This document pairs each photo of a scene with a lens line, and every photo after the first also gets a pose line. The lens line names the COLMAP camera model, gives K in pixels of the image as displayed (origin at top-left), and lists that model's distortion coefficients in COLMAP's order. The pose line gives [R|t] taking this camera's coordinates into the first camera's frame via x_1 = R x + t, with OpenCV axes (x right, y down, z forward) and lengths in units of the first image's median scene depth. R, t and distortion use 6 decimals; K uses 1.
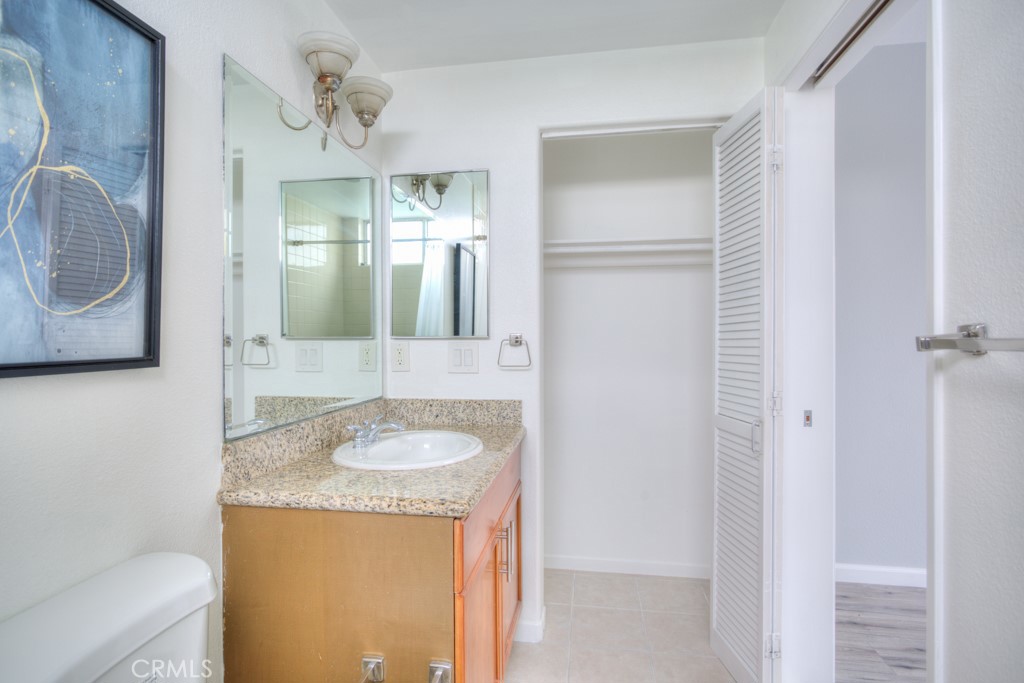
lens RADIAL K [[499.3, 0, 508.8], [0, 499.3, 338.3], [0, 0, 1]] dist [-0.021149, 0.008781]
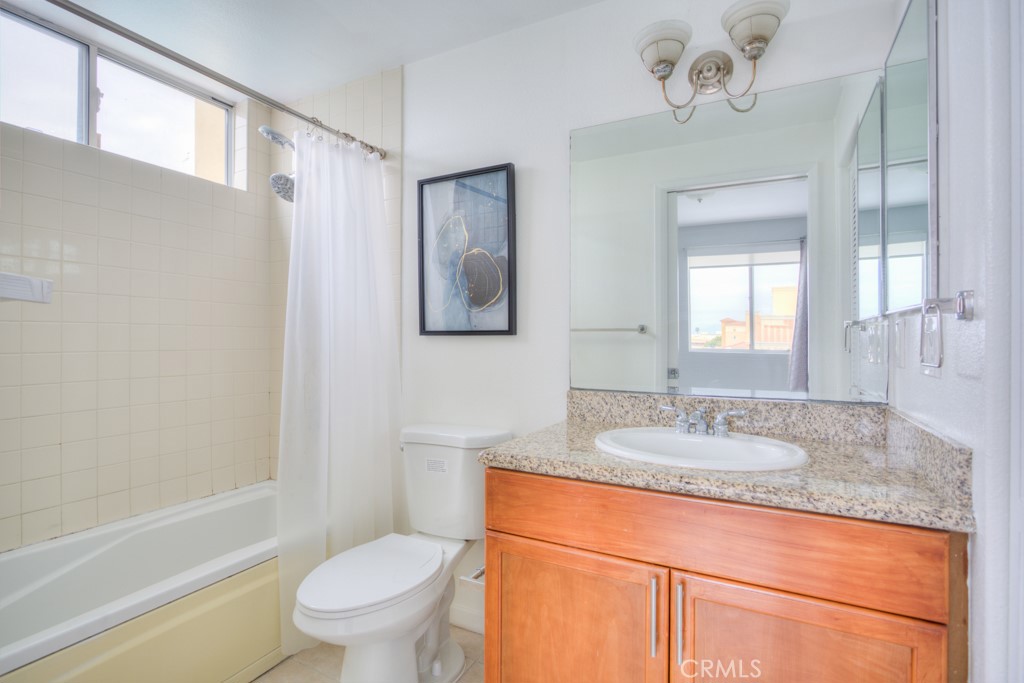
lens RADIAL K [[499.3, 0, 508.8], [0, 499.3, 338.3], [0, 0, 1]] dist [-0.021149, 0.008781]
pose [[-0.319320, 0.001636, -0.947645, 1.185890], [-0.000816, 0.999998, 0.002001, 0.069143], [0.947647, 0.001412, -0.319318, 1.688754]]
